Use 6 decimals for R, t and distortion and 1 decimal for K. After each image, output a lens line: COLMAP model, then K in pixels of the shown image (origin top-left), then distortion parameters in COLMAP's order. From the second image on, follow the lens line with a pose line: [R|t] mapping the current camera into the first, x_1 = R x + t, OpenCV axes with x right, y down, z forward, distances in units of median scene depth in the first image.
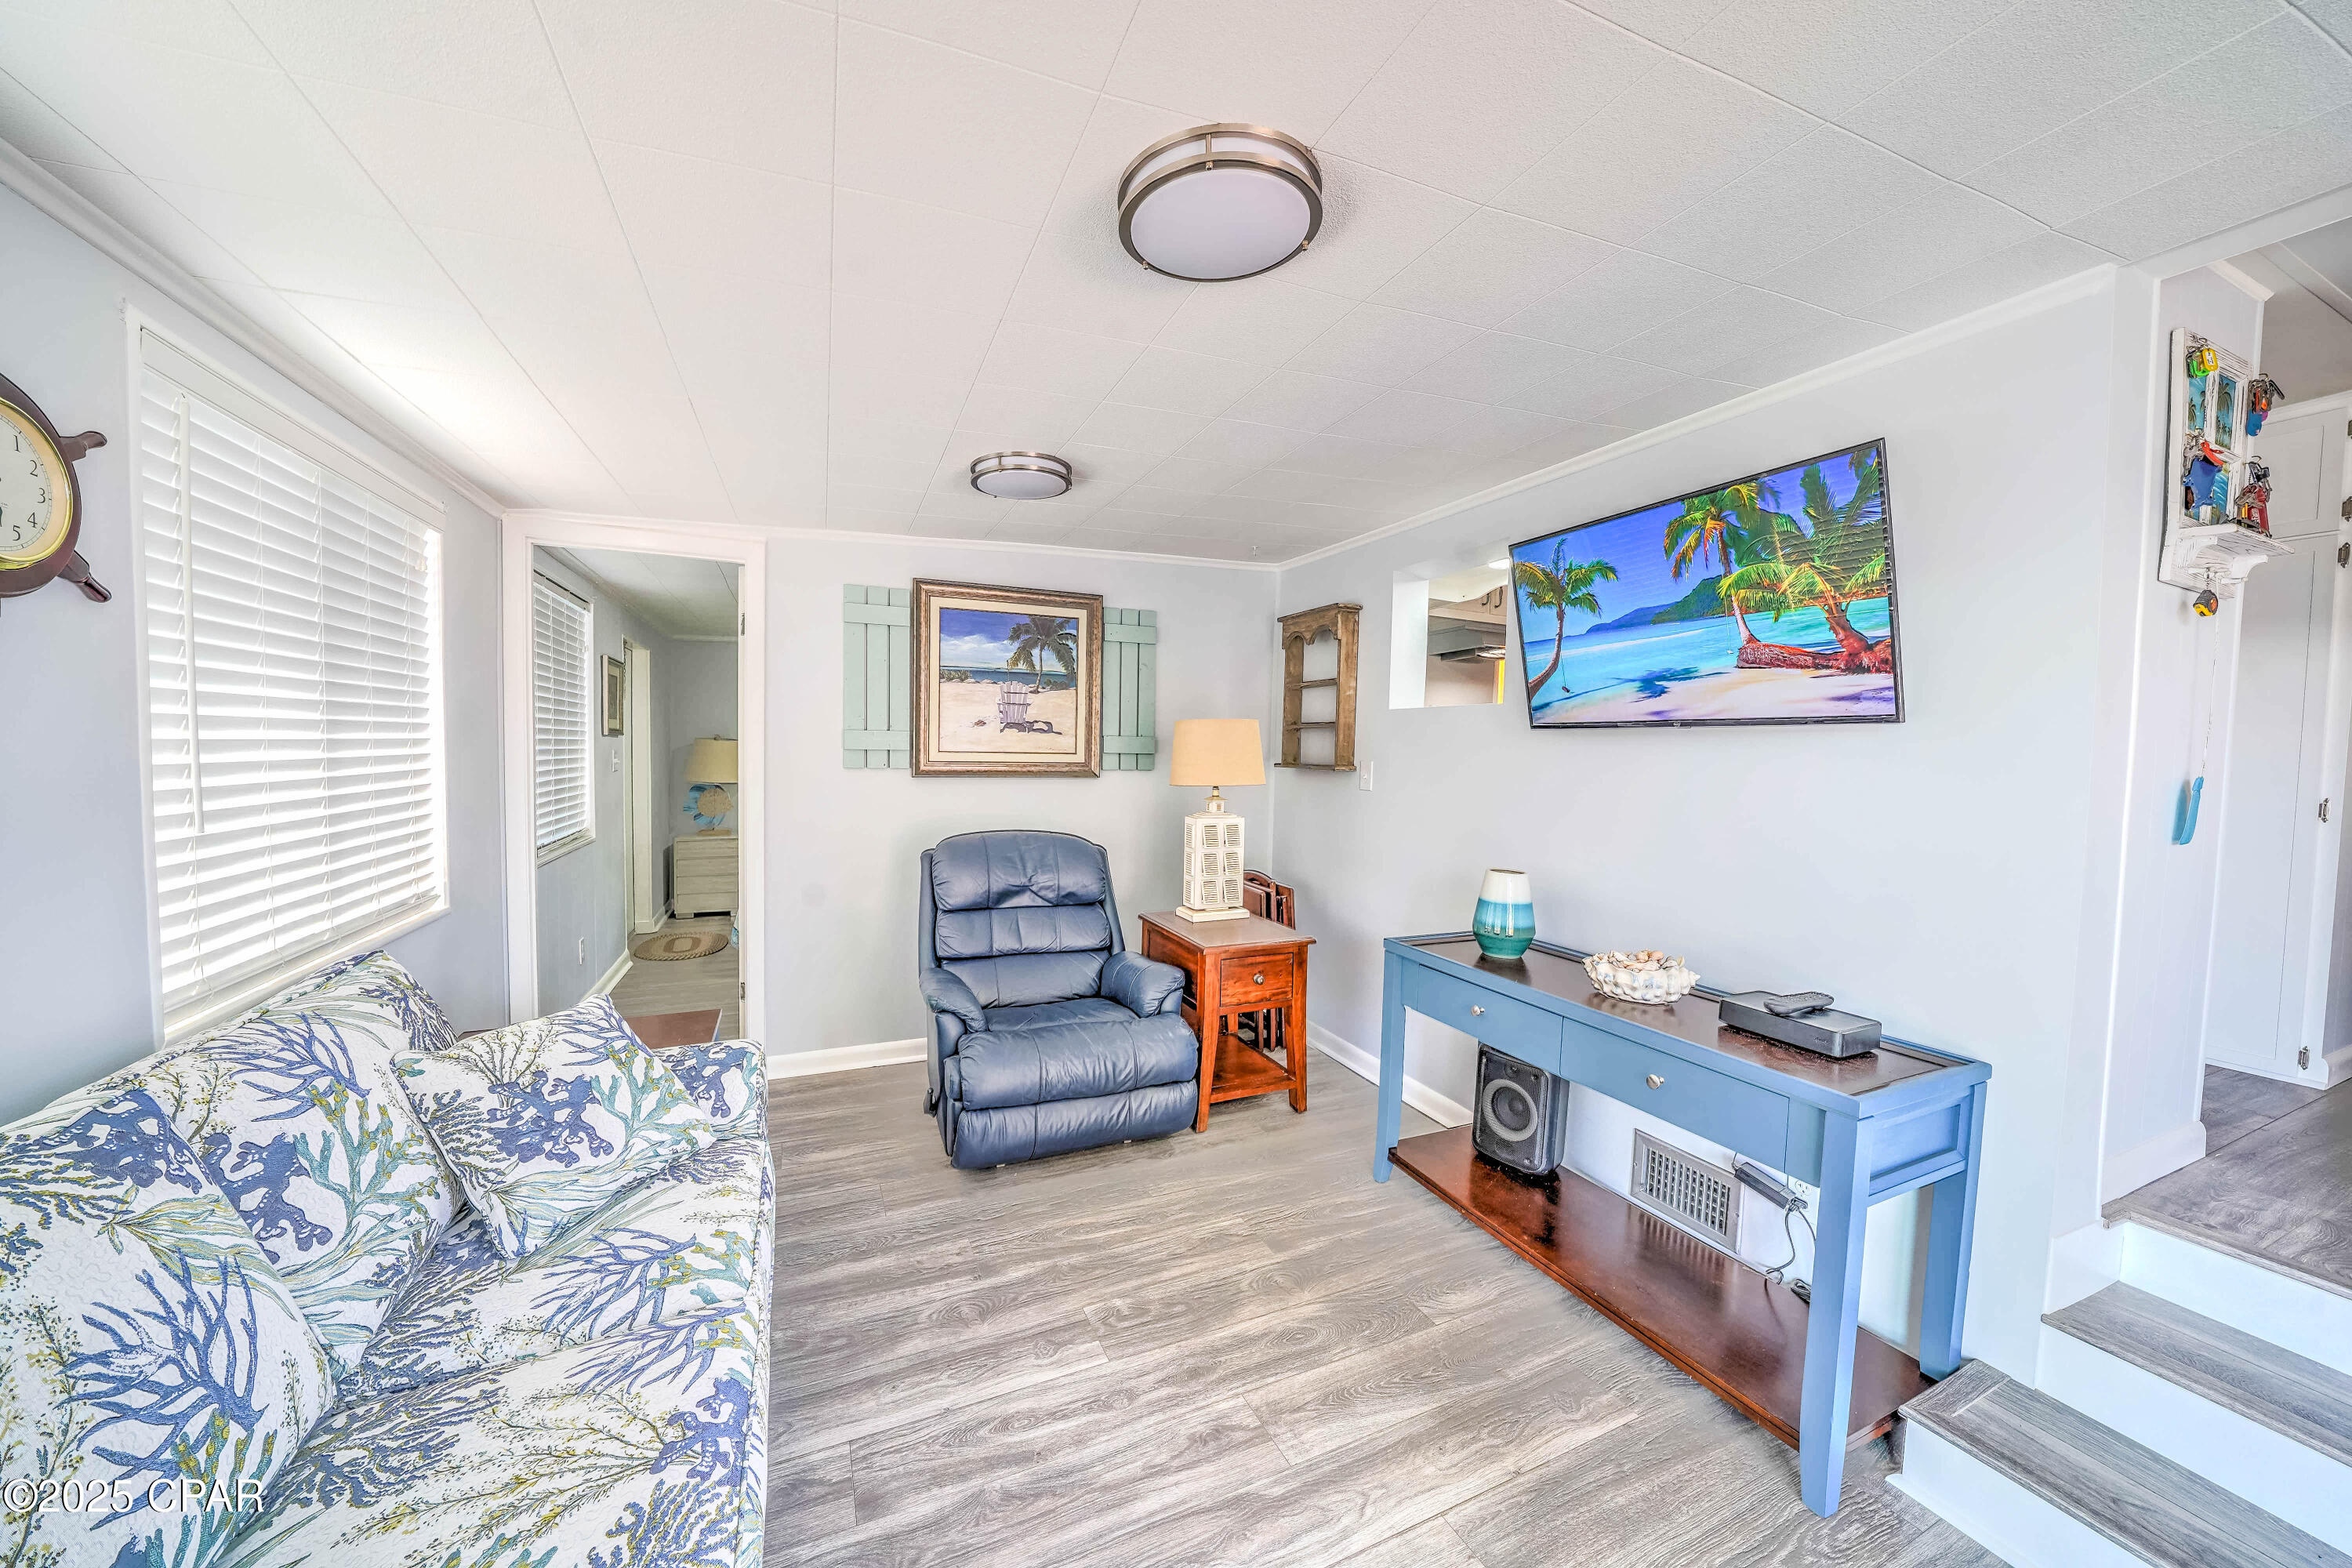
lens RADIAL K [[819.3, 0, 1140.5], [0, 819.3, 790.1], [0, 0, 1]] dist [-0.028137, 0.003492]
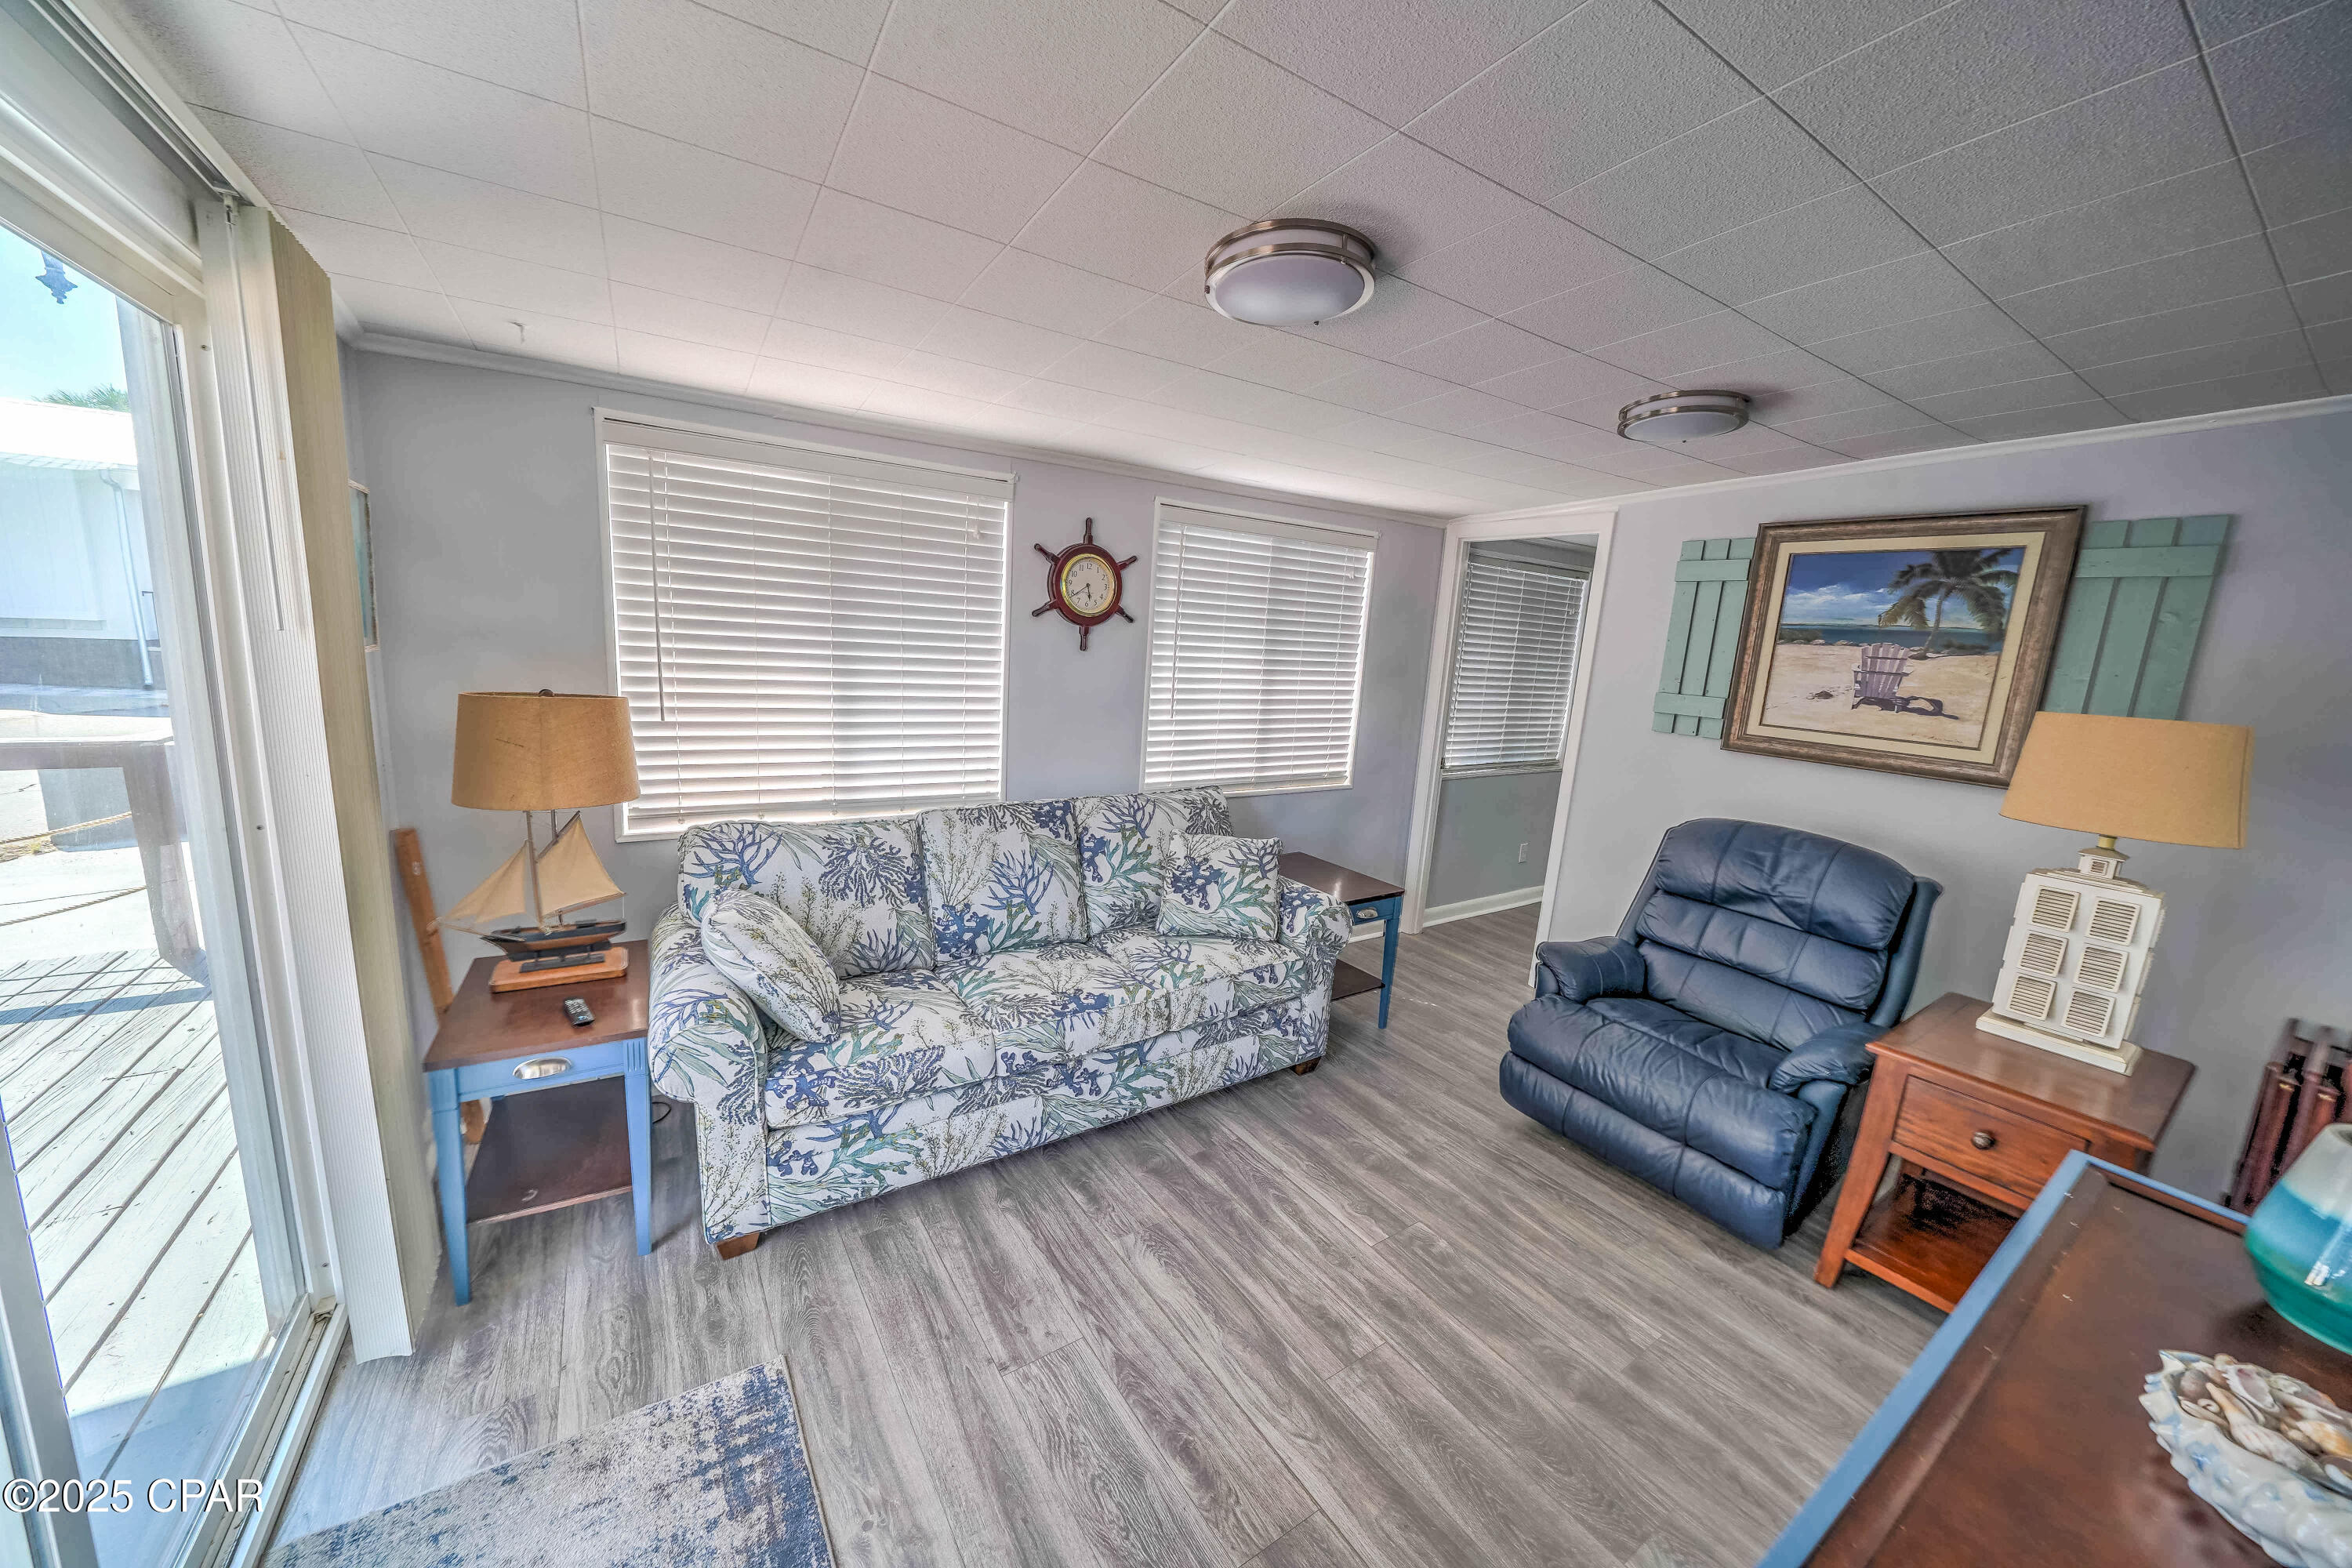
lens RADIAL K [[819.3, 0, 1173.8], [0, 819.3, 782.2], [0, 0, 1]] dist [-0.028137, 0.003492]
pose [[0.177896, 0.169946, -0.969263, 0.633945], [-0.103849, 0.982716, 0.153245, -0.070043], [0.978554, 0.073396, 0.192470, 0.303344]]
